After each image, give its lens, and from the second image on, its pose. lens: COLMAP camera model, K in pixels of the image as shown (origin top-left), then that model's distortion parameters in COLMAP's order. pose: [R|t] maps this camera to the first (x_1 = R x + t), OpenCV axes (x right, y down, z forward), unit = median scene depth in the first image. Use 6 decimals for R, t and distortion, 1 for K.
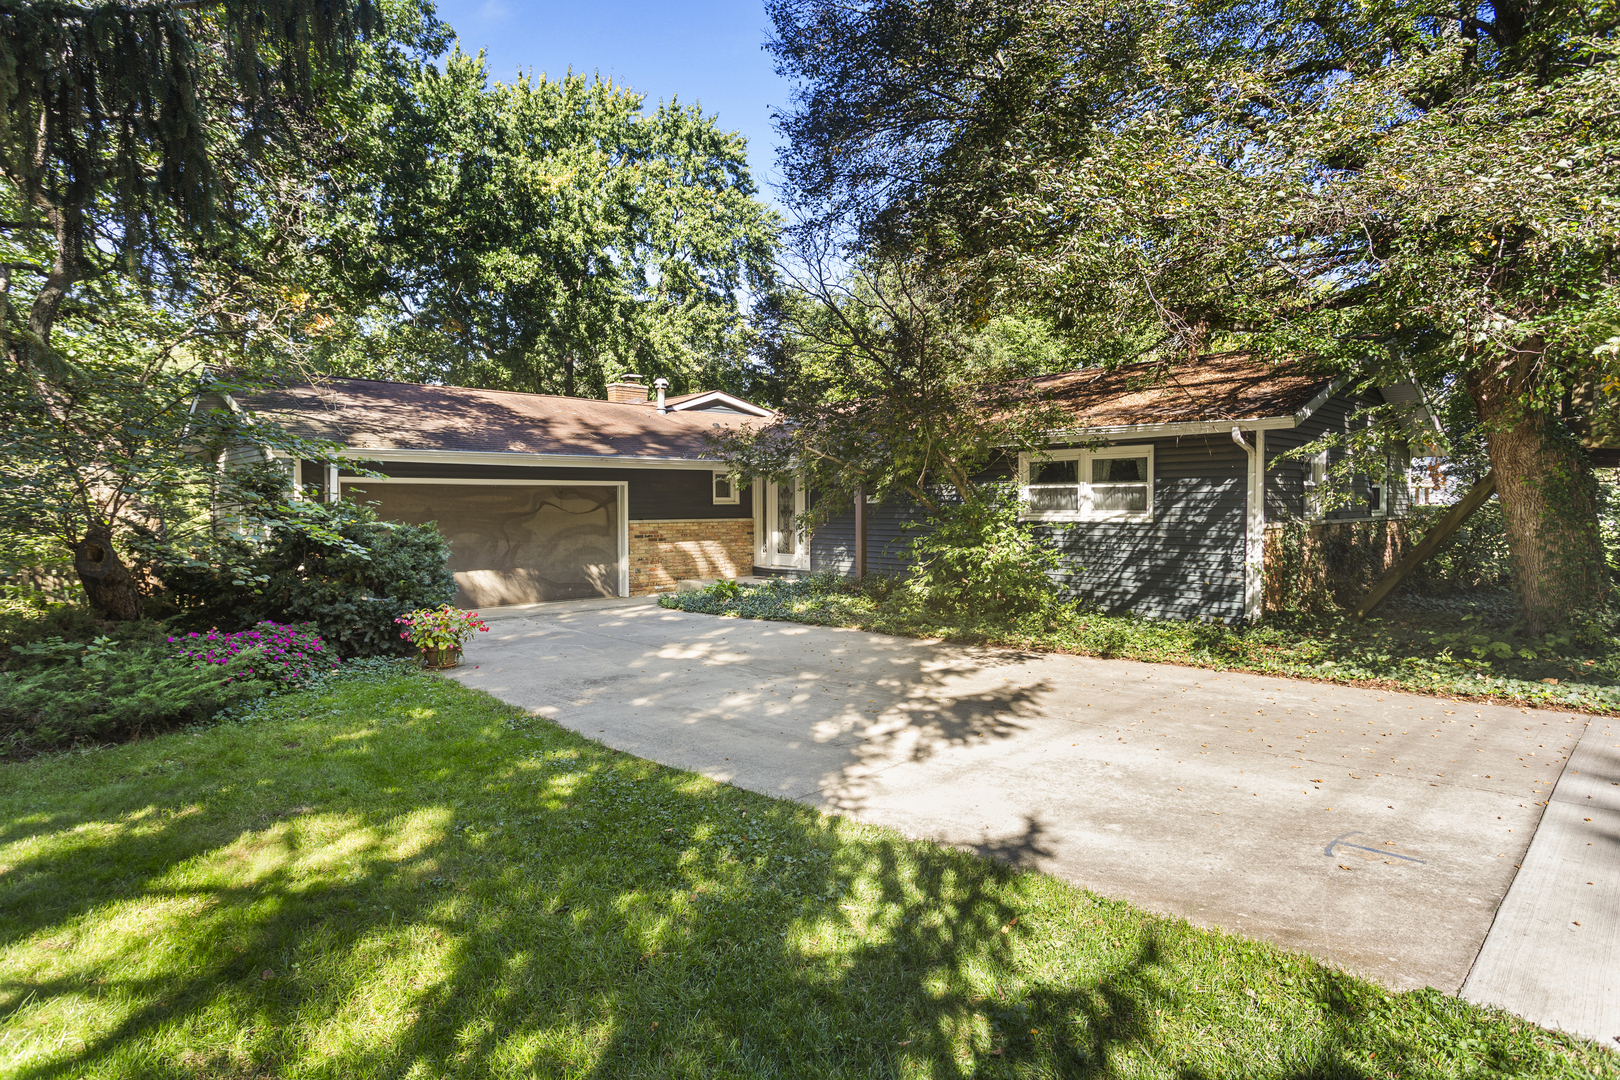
lens RADIAL K [[921.2, 0, 815.7], [0, 921.2, 542.5], [0, 0, 1]] dist [-0.002306, 0.004903]
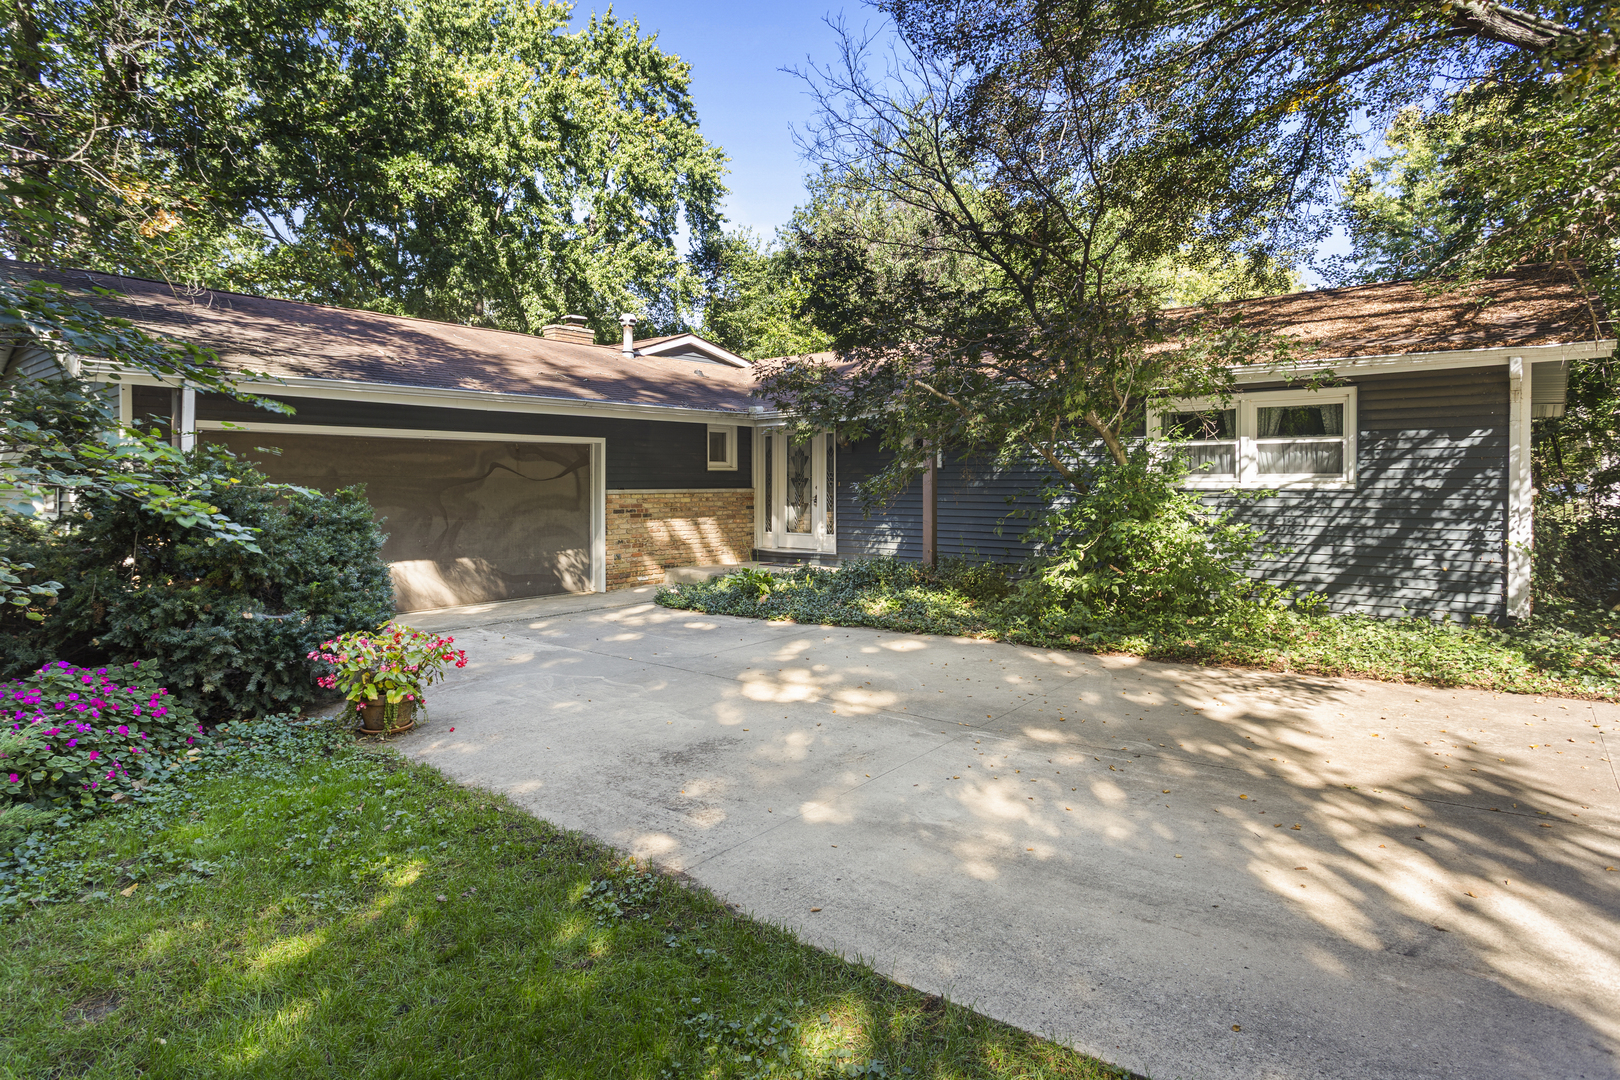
lens RADIAL K [[921.2, 0, 822.2], [0, 921.2, 486.9], [0, 0, 1]] dist [-0.002306, 0.004903]
pose [[0.990794, 0.000201, 0.135375, -0.165860], [0.004822, 0.999312, -0.036772, 0.002277], [-0.135289, 0.037086, 0.990112, 0.294982]]
